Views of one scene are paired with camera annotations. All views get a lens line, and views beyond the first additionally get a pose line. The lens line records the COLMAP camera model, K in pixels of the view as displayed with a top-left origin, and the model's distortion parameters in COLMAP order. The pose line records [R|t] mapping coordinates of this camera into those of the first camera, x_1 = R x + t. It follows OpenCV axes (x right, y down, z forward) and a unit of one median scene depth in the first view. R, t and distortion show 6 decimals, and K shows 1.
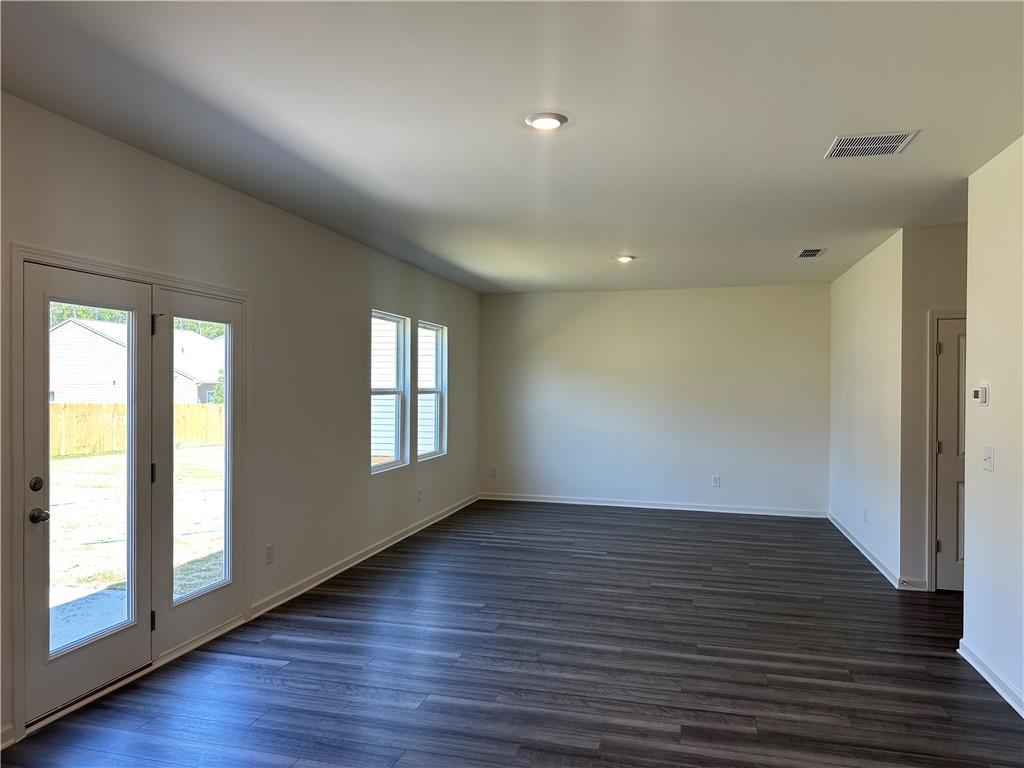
lens RADIAL K [[708.8, 0, 512.5], [0, 708.8, 385.0], [0, 0, 1]] dist [0.074291, -0.011343]
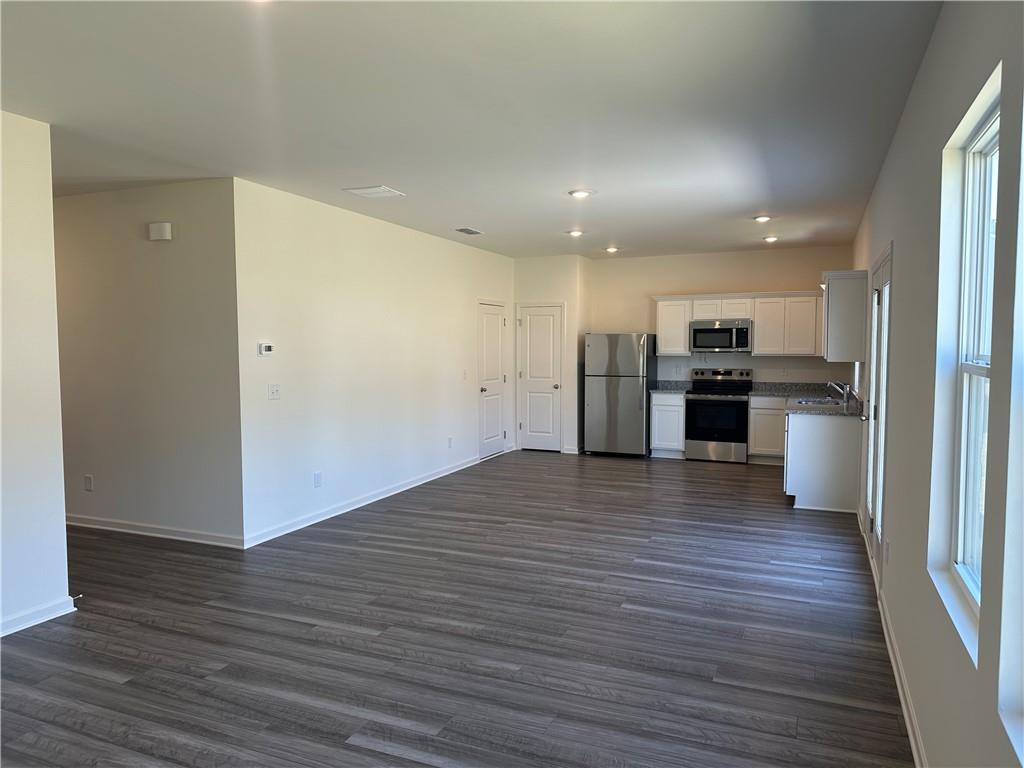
lens RADIAL K [[708.8, 0, 512.3], [0, 708.8, 383.6], [0, 0, 1]] dist [0.074291, -0.011343]
pose [[-0.989554, -0.011534, 0.143698, -0.033464], [-0.002963, 0.998211, 0.059717, -0.003453], [-0.144130, 0.058667, -0.987818, 2.010413]]
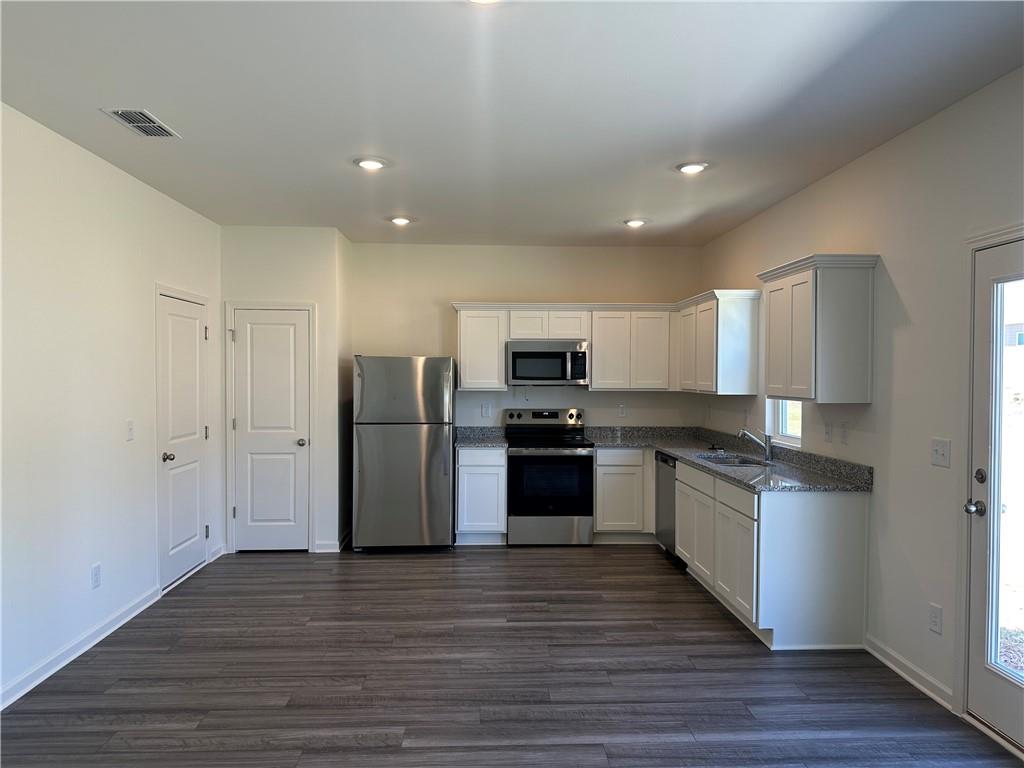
lens RADIAL K [[708.8, 0, 515.0], [0, 708.8, 388.8], [0, 0, 1]] dist [0.074291, -0.011343]
pose [[-0.951550, -0.003350, -0.307475, 0.123023], [-0.010321, 0.999725, 0.021047, 0.002073], [0.307320, 0.023201, -0.951323, 1.418605]]
